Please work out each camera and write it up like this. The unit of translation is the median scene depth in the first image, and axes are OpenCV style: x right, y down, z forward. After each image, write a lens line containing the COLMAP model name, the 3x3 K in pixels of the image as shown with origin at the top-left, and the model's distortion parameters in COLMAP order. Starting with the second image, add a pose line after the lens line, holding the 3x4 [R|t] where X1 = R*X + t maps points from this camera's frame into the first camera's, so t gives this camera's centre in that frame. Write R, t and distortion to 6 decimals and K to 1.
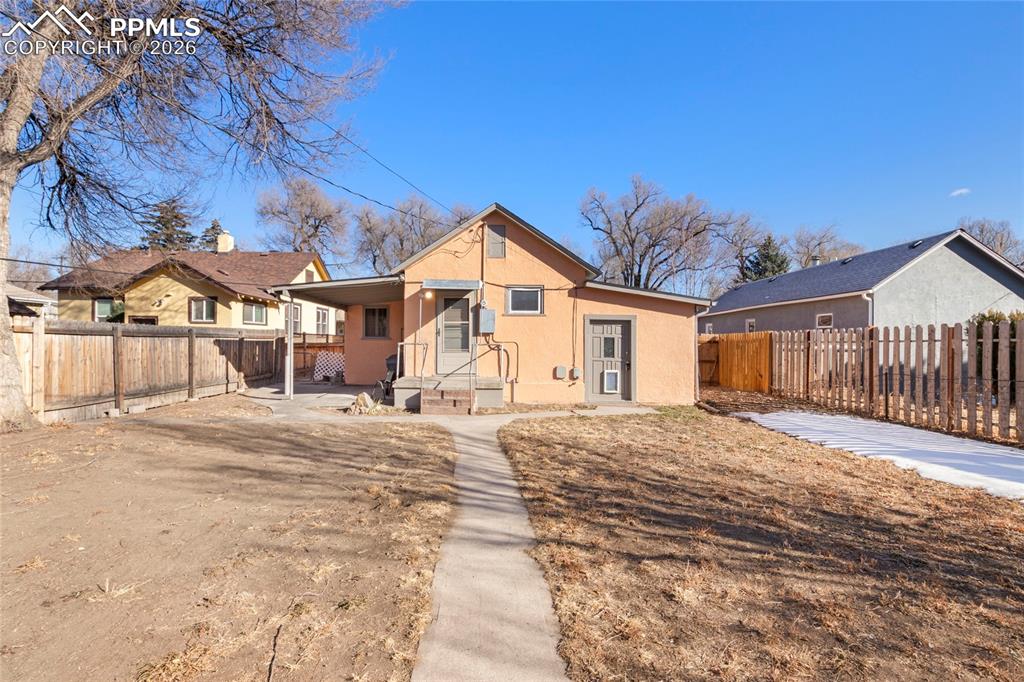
lens RADIAL K [[504.4, 0, 489.6], [0, 504.4, 337.2], [0, 0, 1]] dist [0.000008, -0.000196]
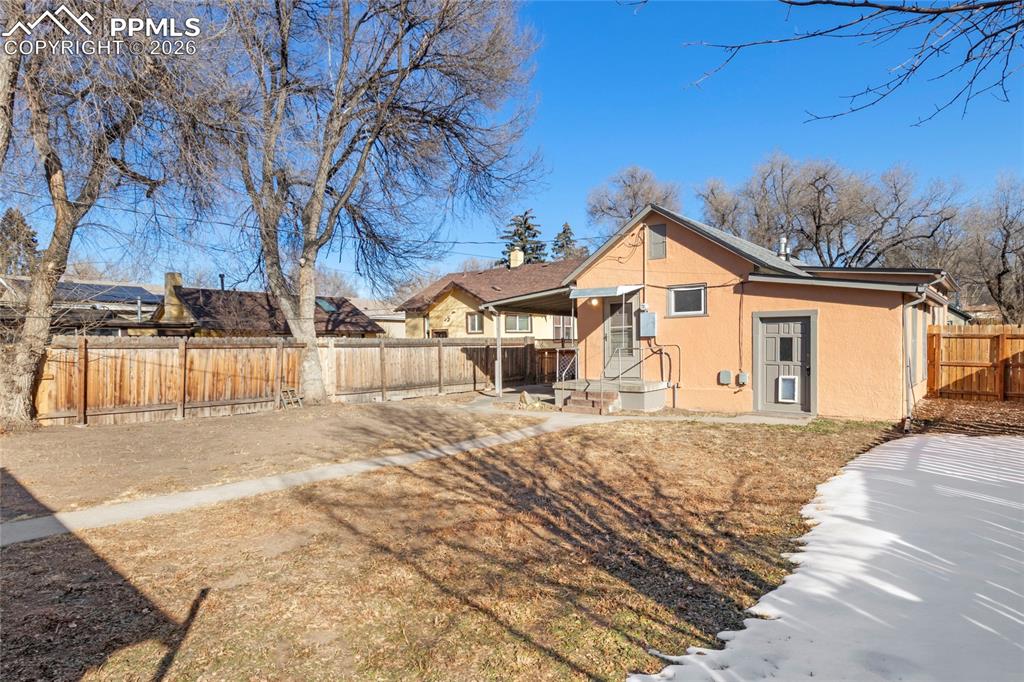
lens RADIAL K [[614.1, 0, 474.7], [0, 614.1, 364.5], [0, 0, 1]] dist [0.001553, 0.000009]
pose [[0.747023, 0.000782, -0.664798, 0.536162], [0.027613, 0.999100, 0.032204, -0.001913], [0.664225, -0.042414, 0.746329, -0.123389]]
